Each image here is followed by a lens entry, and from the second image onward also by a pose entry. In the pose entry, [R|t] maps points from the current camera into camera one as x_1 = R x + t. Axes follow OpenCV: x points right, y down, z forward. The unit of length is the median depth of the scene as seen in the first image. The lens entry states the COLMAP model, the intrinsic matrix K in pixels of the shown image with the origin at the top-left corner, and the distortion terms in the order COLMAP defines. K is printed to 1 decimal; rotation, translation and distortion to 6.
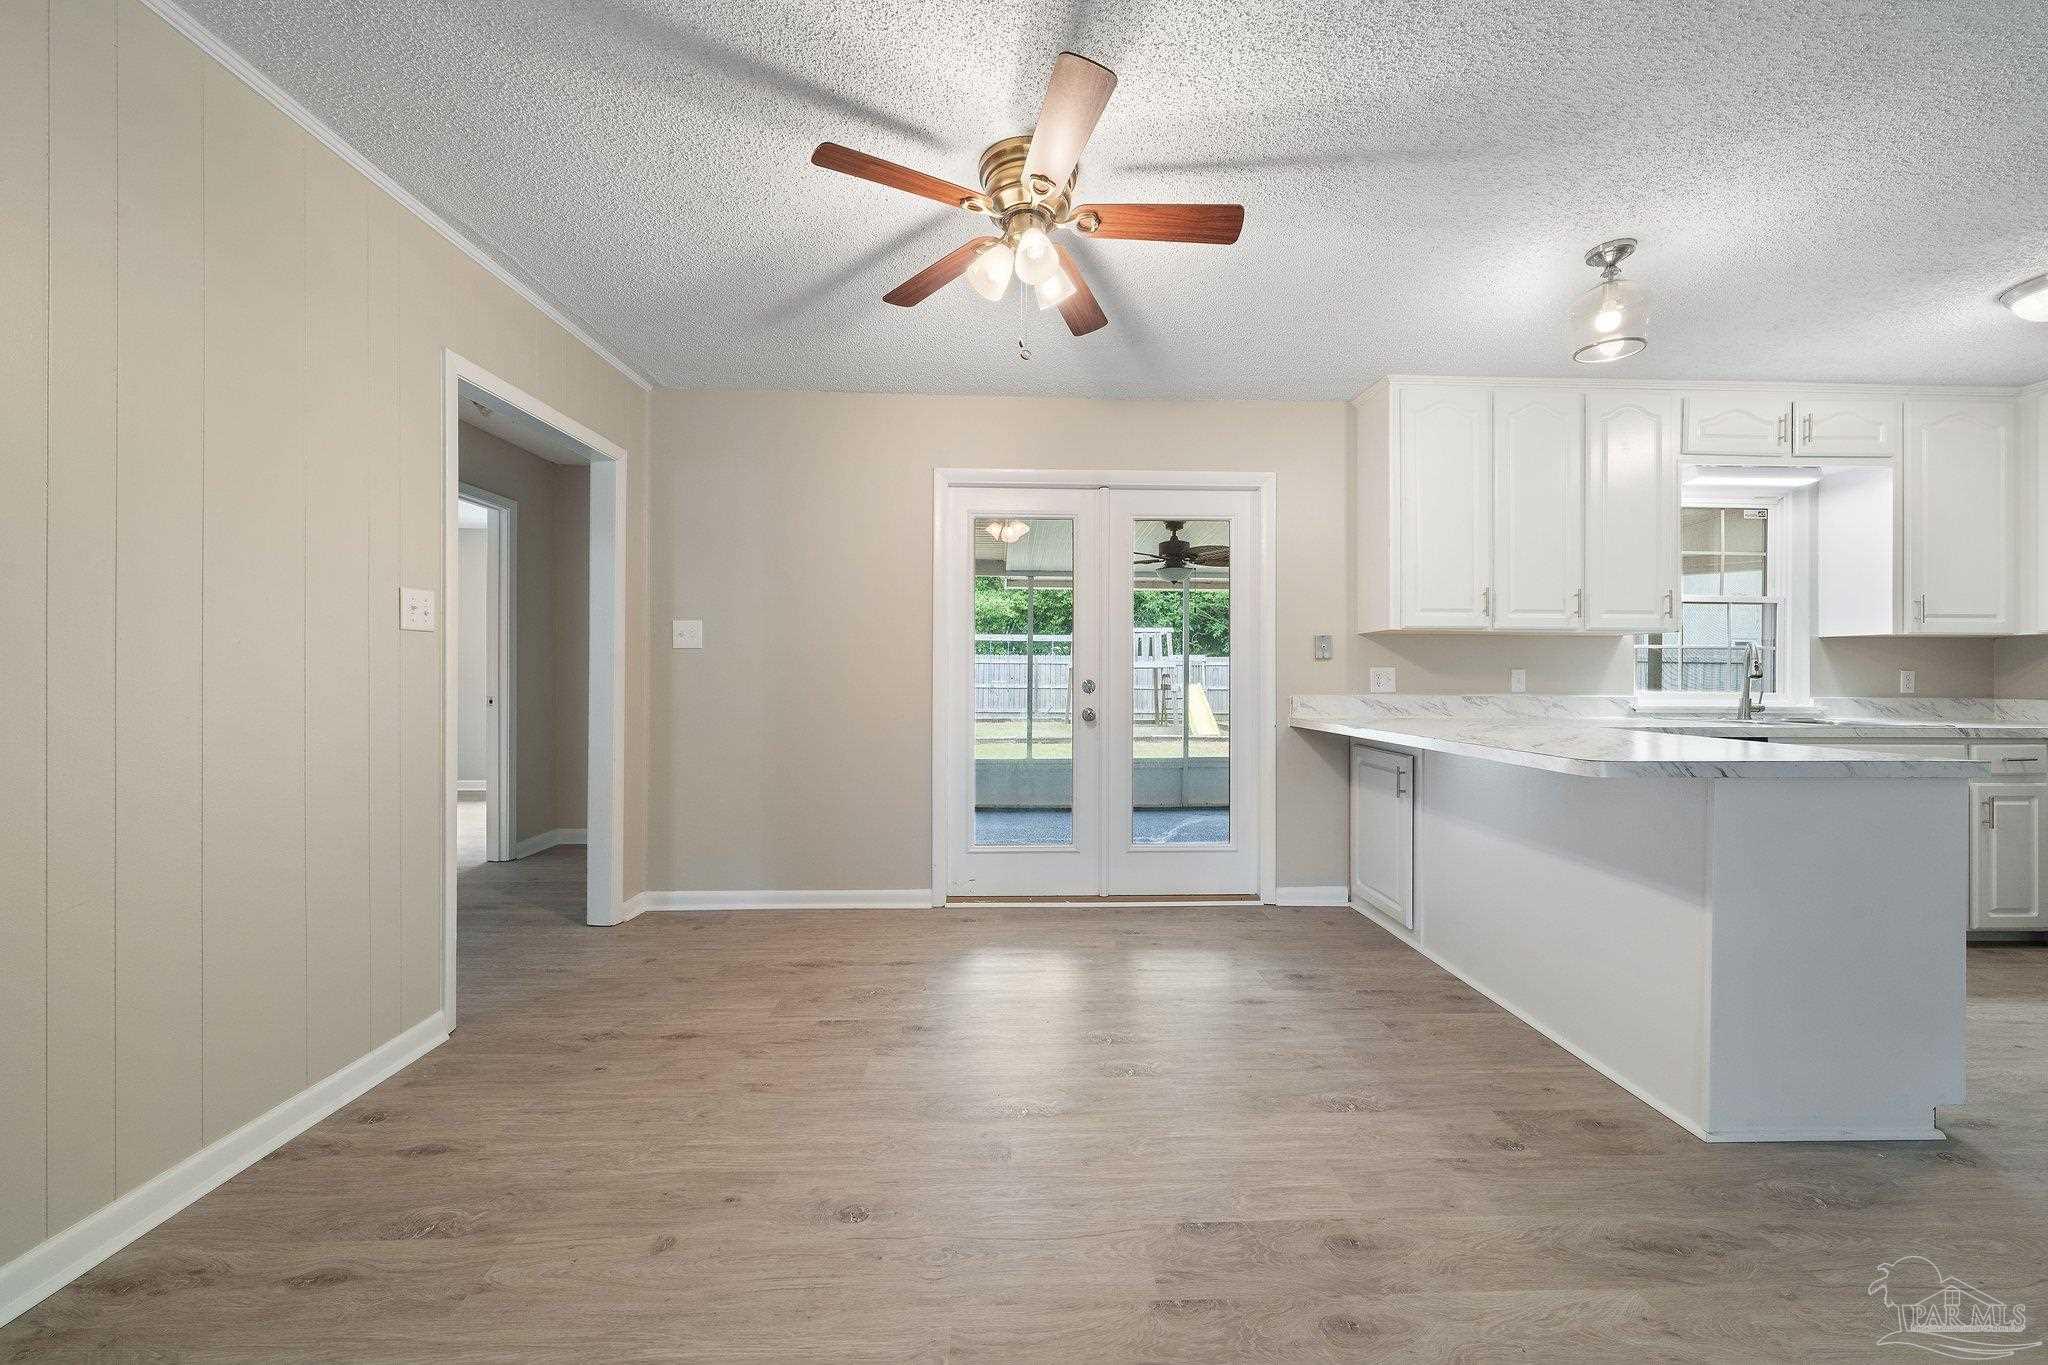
lens RADIAL K [[728.5, 0, 1036.3], [0, 728.5, 674.2], [0, 0, 1]] dist [-0.004166, 0.000853]
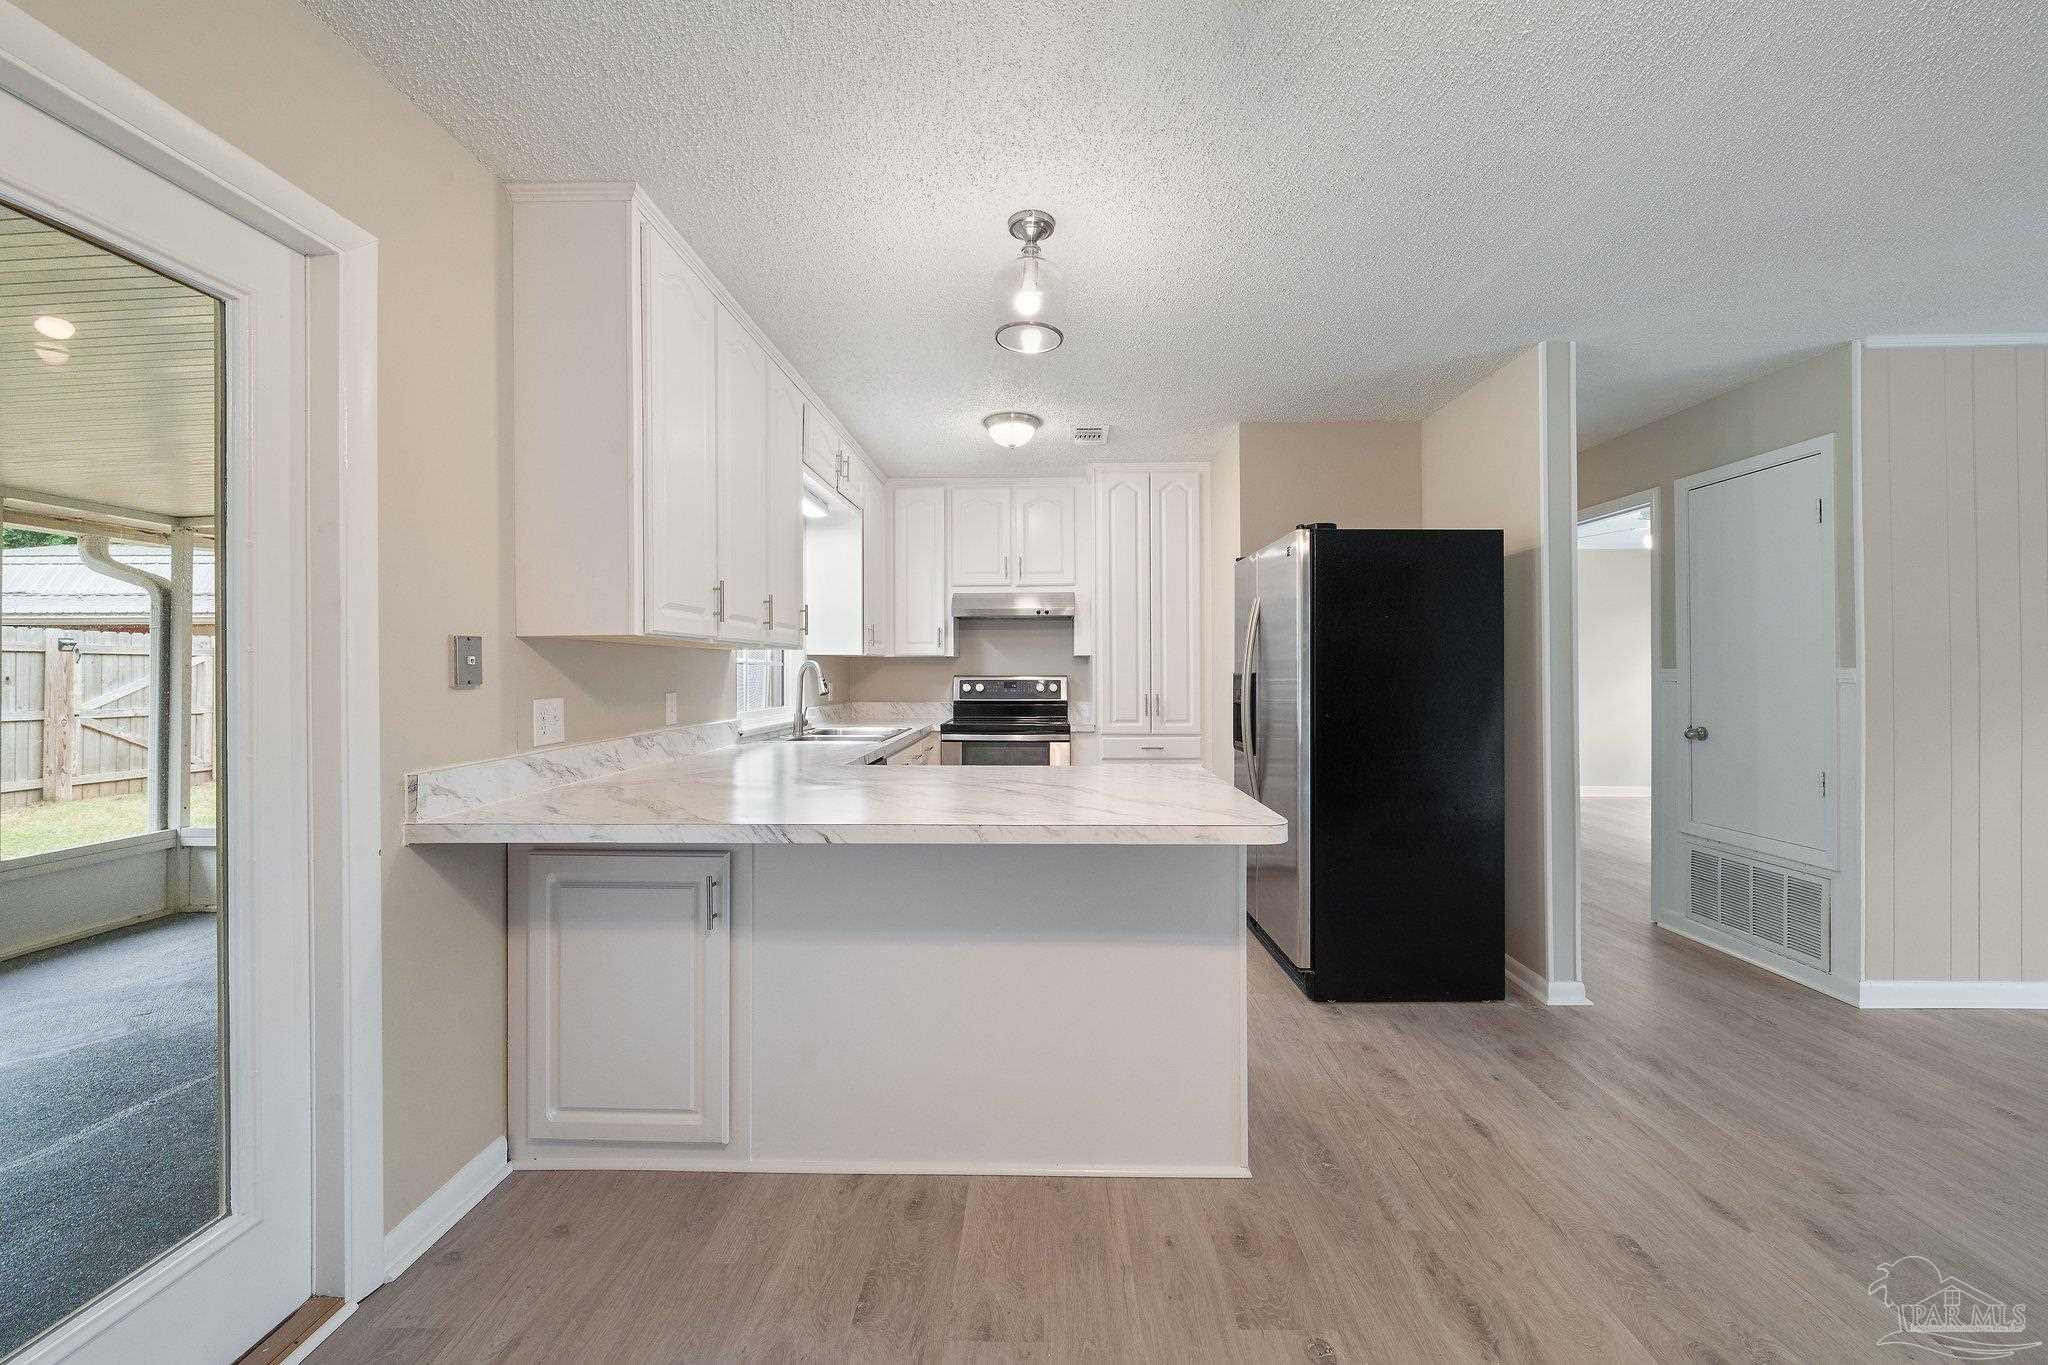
lens RADIAL K [[774.1, 0, 1019.7], [0, 774.1, 665.2], [0, 0, 1]] dist [0.002660, 0.000022]
pose [[0.066957, 0.001436, 0.997755, -0.091446], [0.002007, 0.999997, -0.001574, -0.035060], [-0.997754, 0.002108, 0.066954, 0.646660]]
